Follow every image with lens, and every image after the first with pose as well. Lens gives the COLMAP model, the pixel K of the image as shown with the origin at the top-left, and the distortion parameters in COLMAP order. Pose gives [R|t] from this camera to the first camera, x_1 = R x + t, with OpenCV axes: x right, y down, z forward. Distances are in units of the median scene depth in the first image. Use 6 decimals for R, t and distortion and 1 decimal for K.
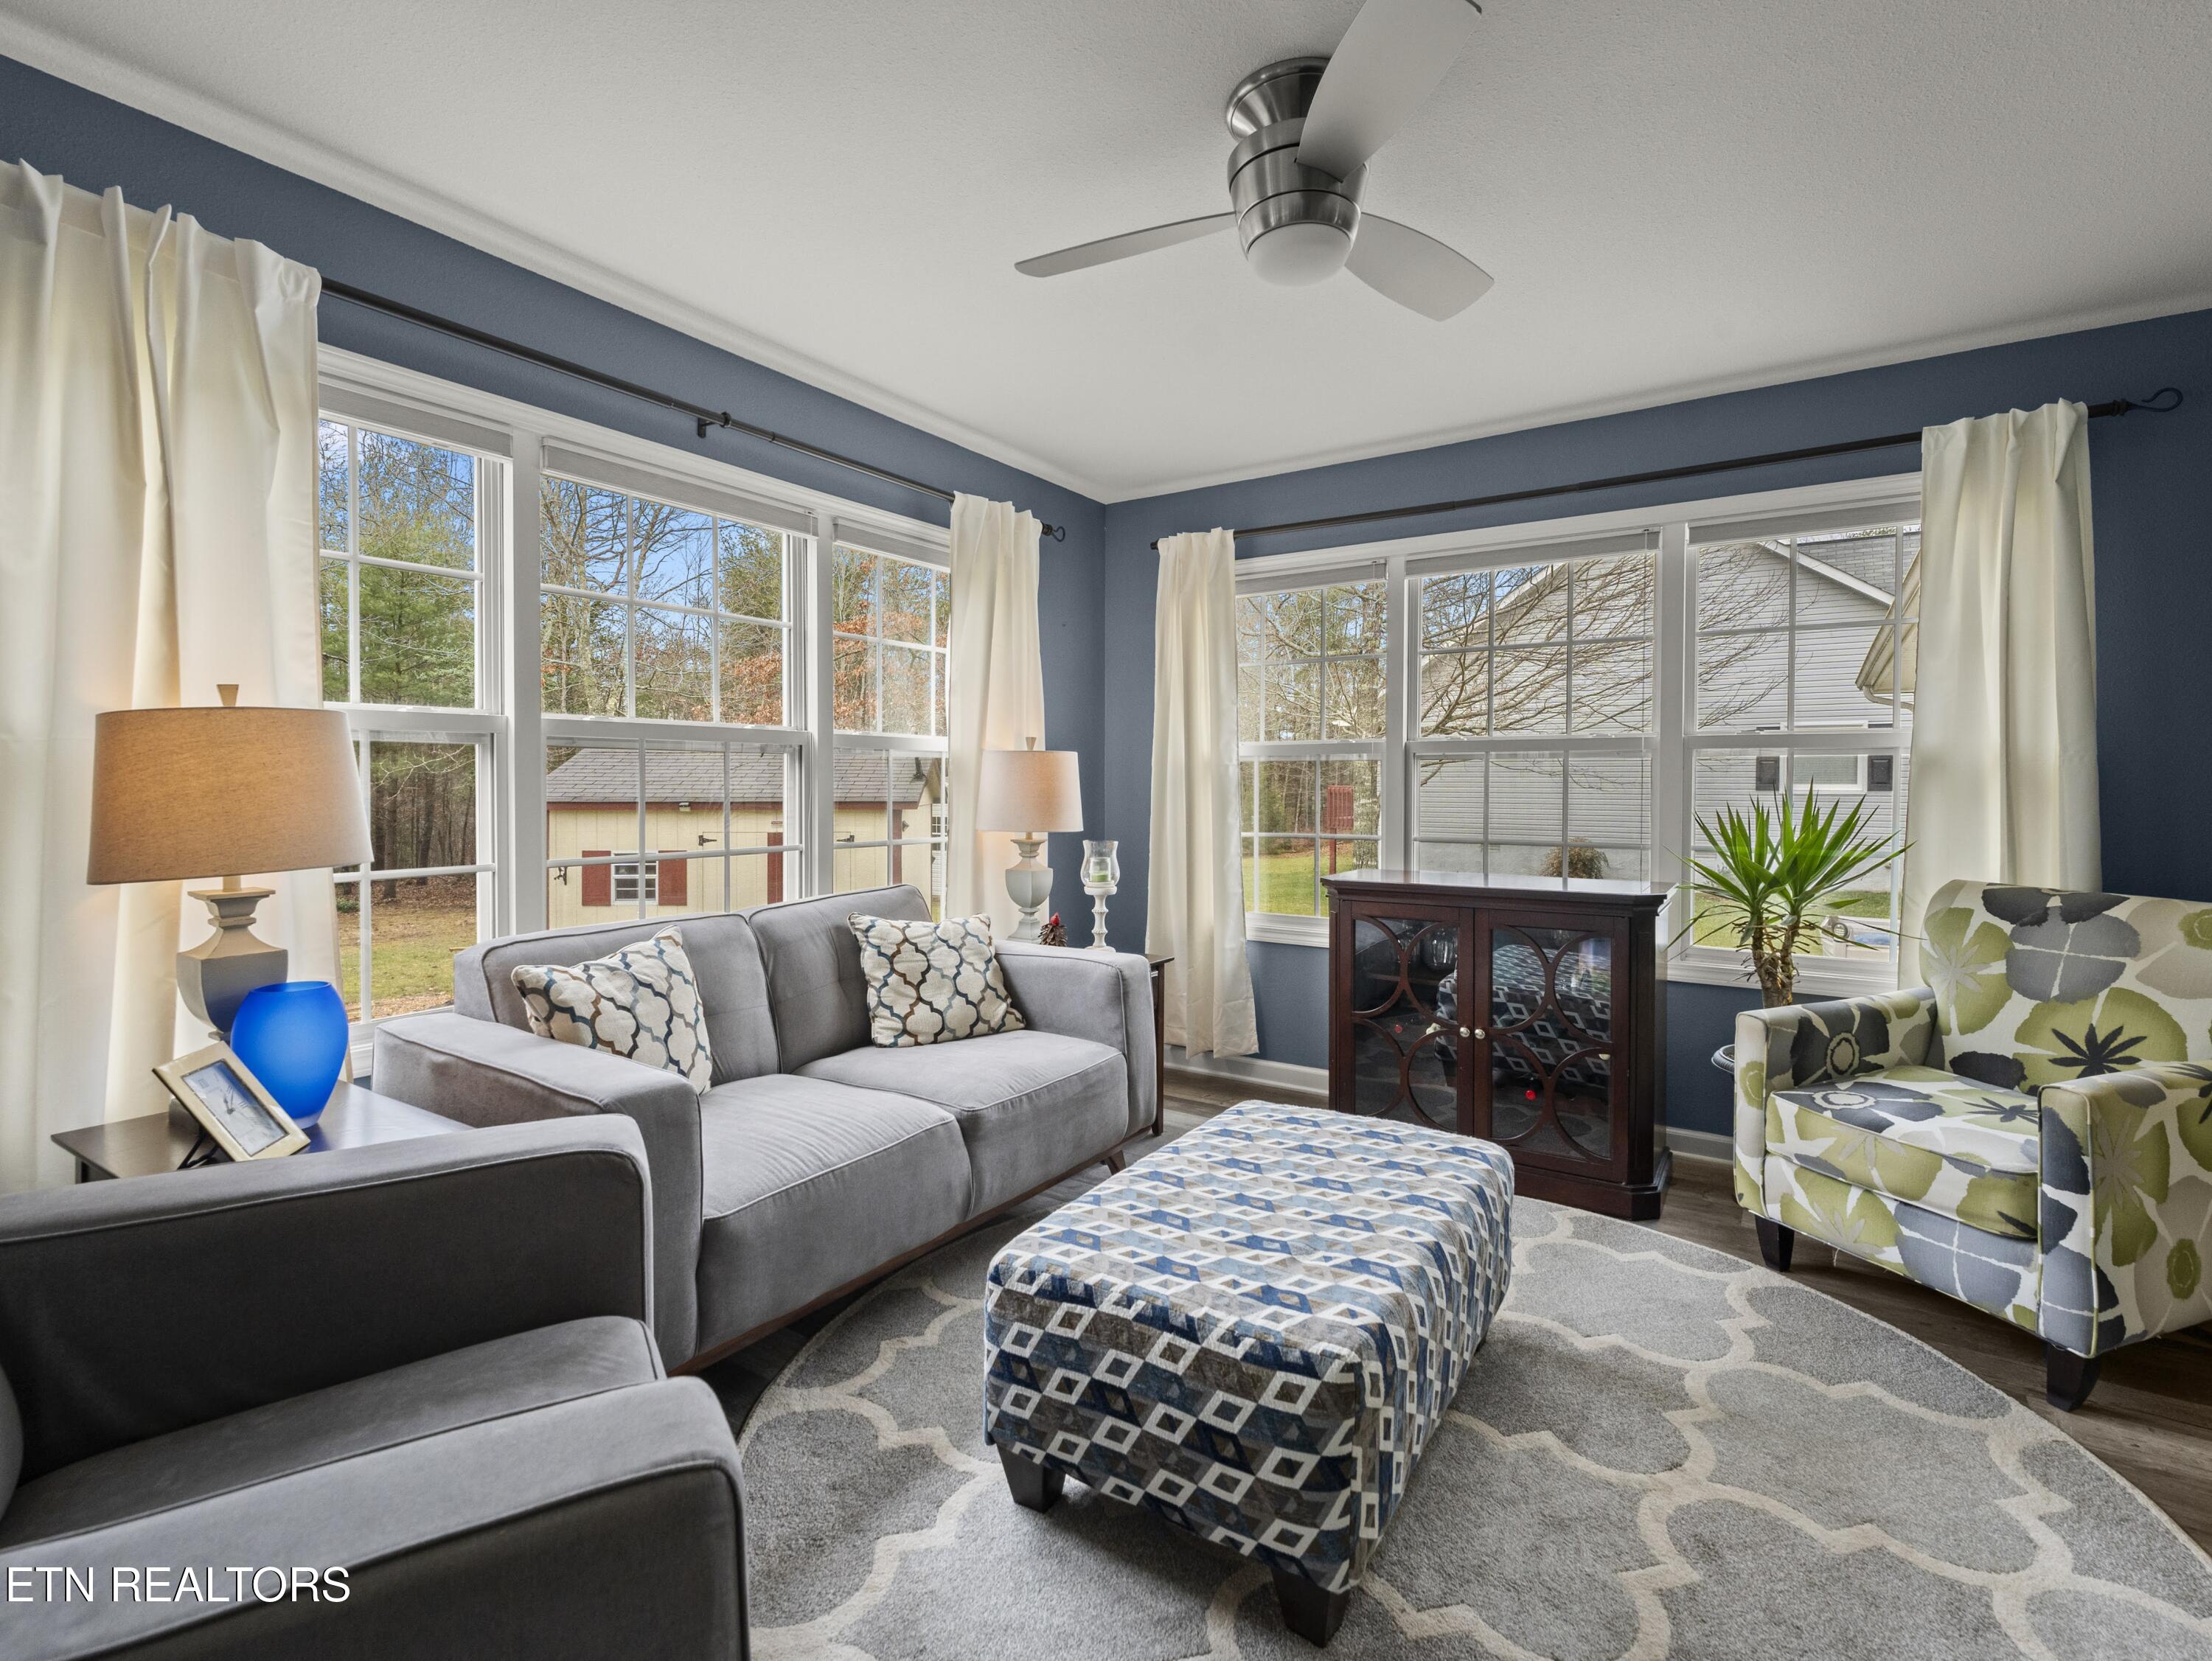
lens RADIAL K [[1020.8, 0, 1098.4], [0, 1020.8, 825.4], [0, 0, 1]] dist [0.002429, -0.000248]
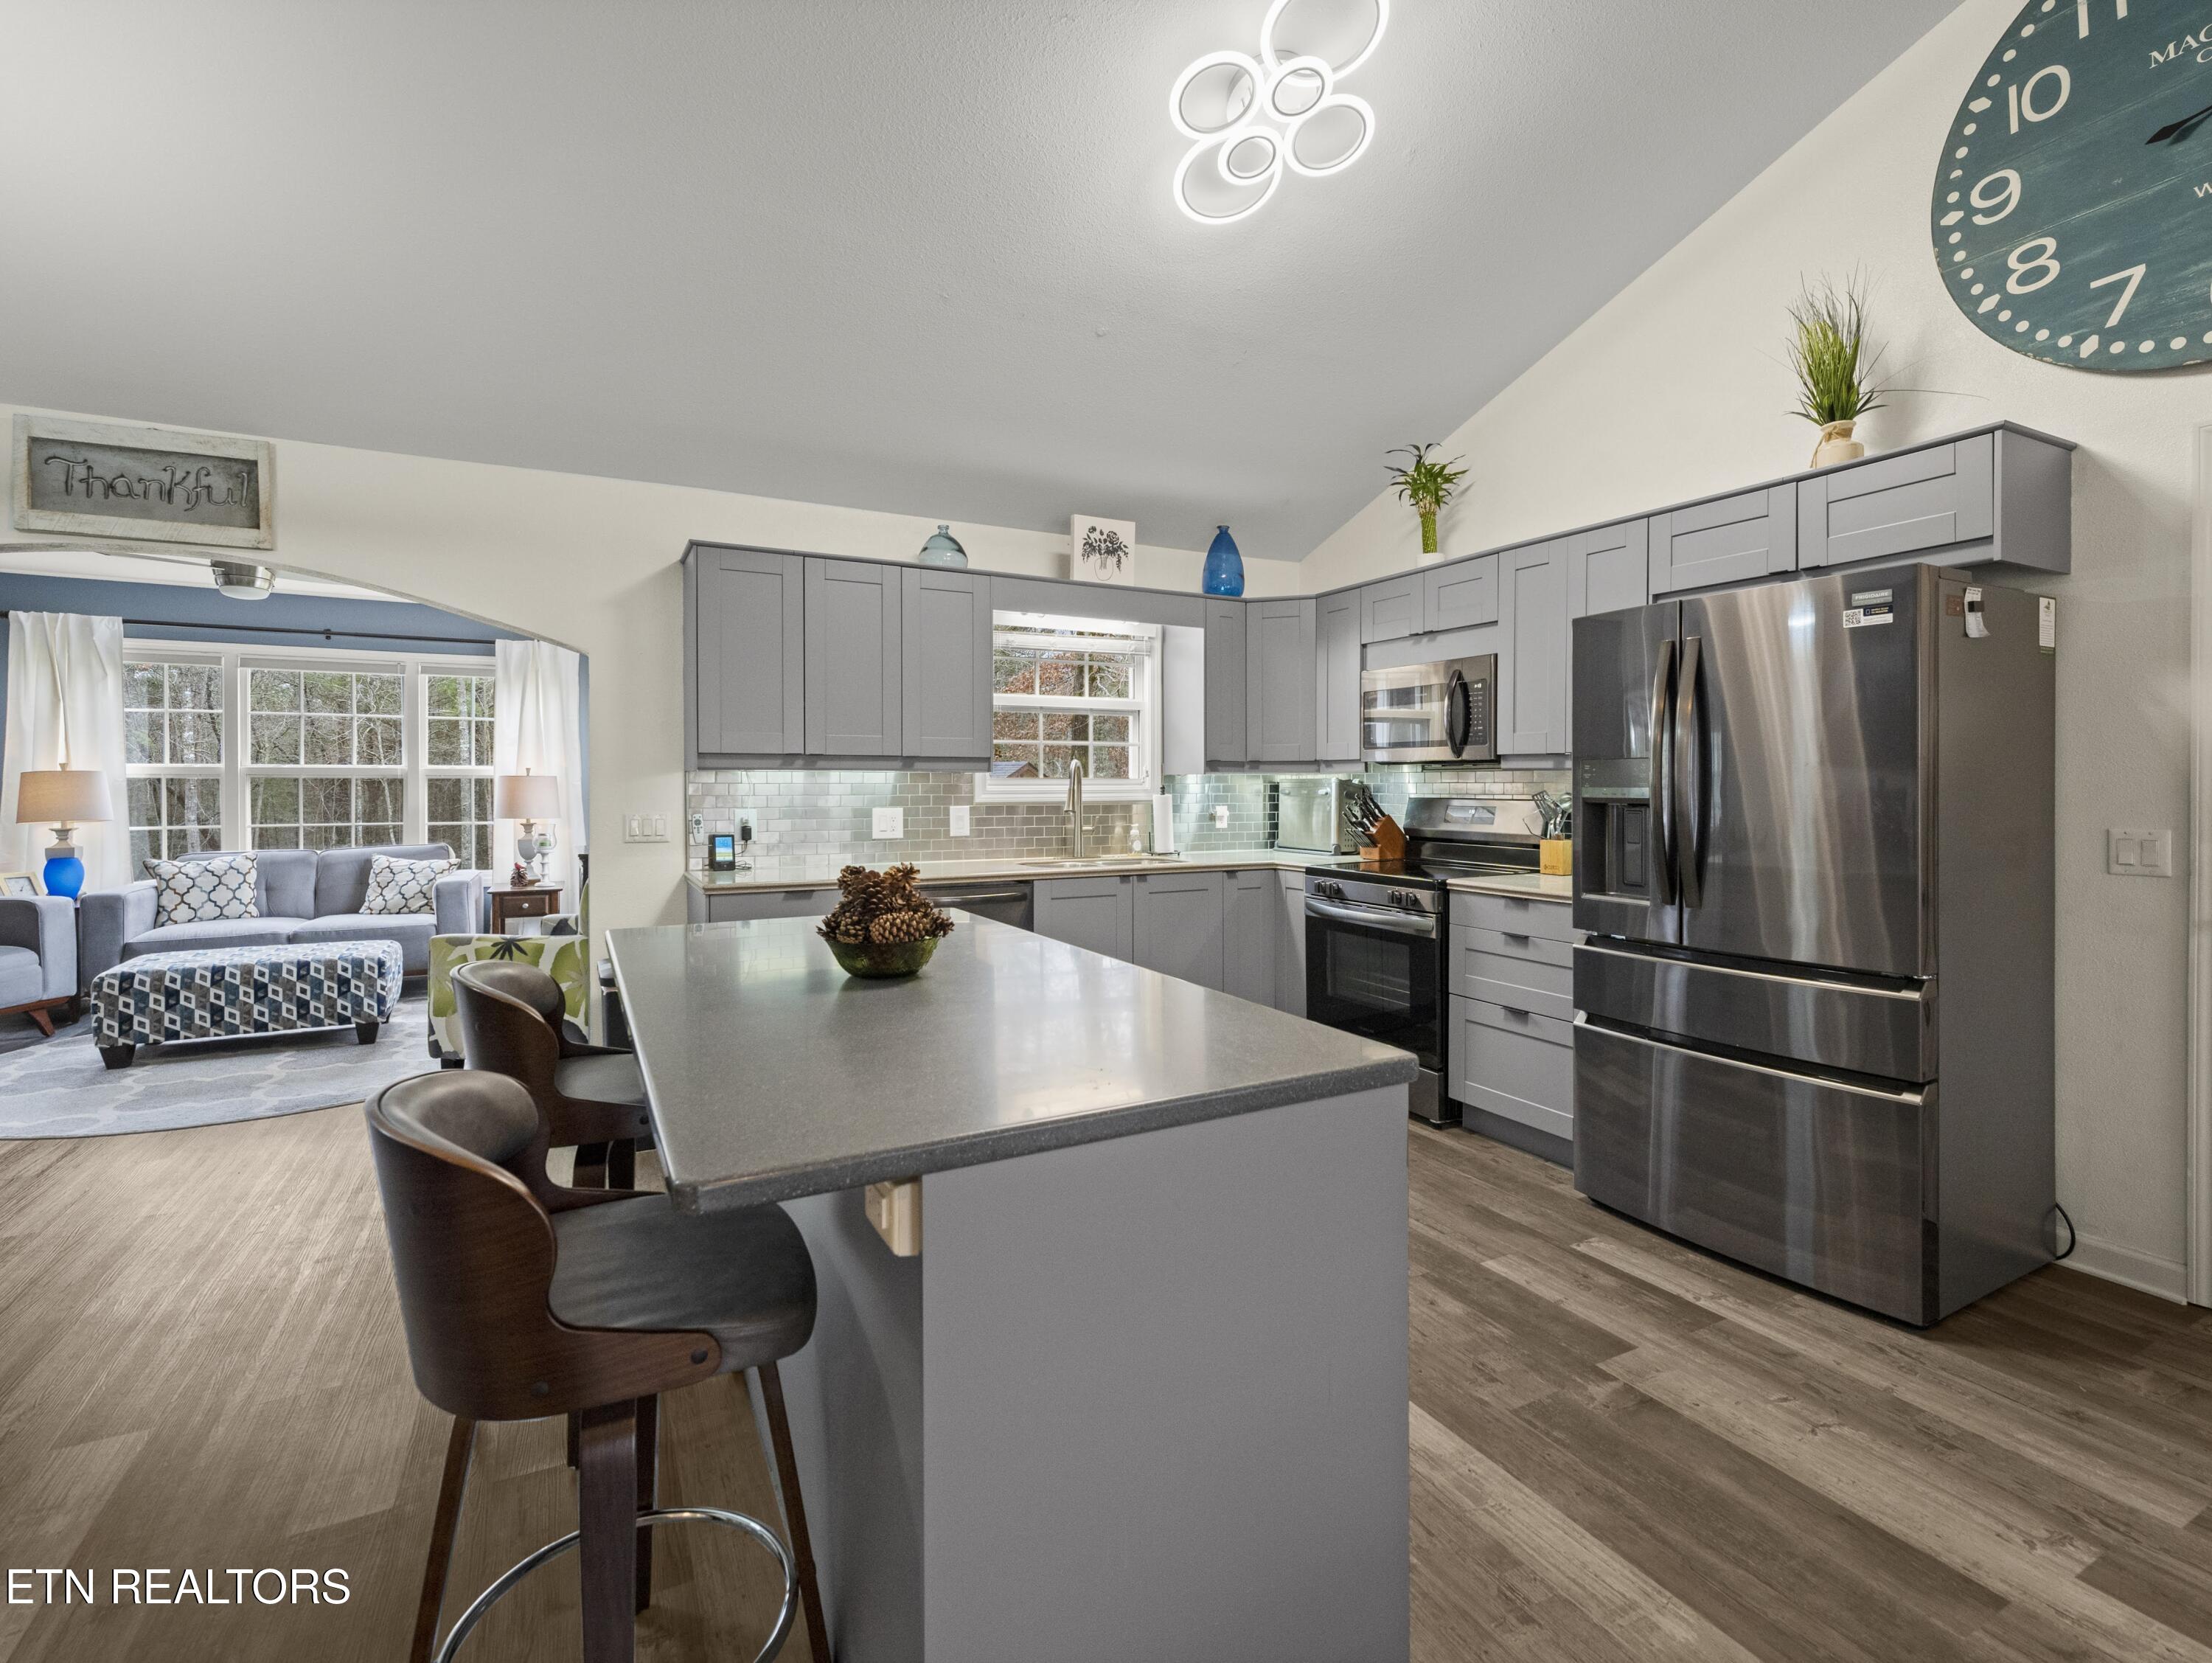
lens RADIAL K [[1032.6, 0, 1113.4], [0, 1032.6, 791.3], [0, 0, 1]] dist [0.003121, -0.000432]
pose [[0.881229, -0.000565, -0.472690, 3.215991], [-0.015310, 0.999440, -0.029738, -0.001790], [0.472442, 0.033443, 0.880727, -0.253919]]
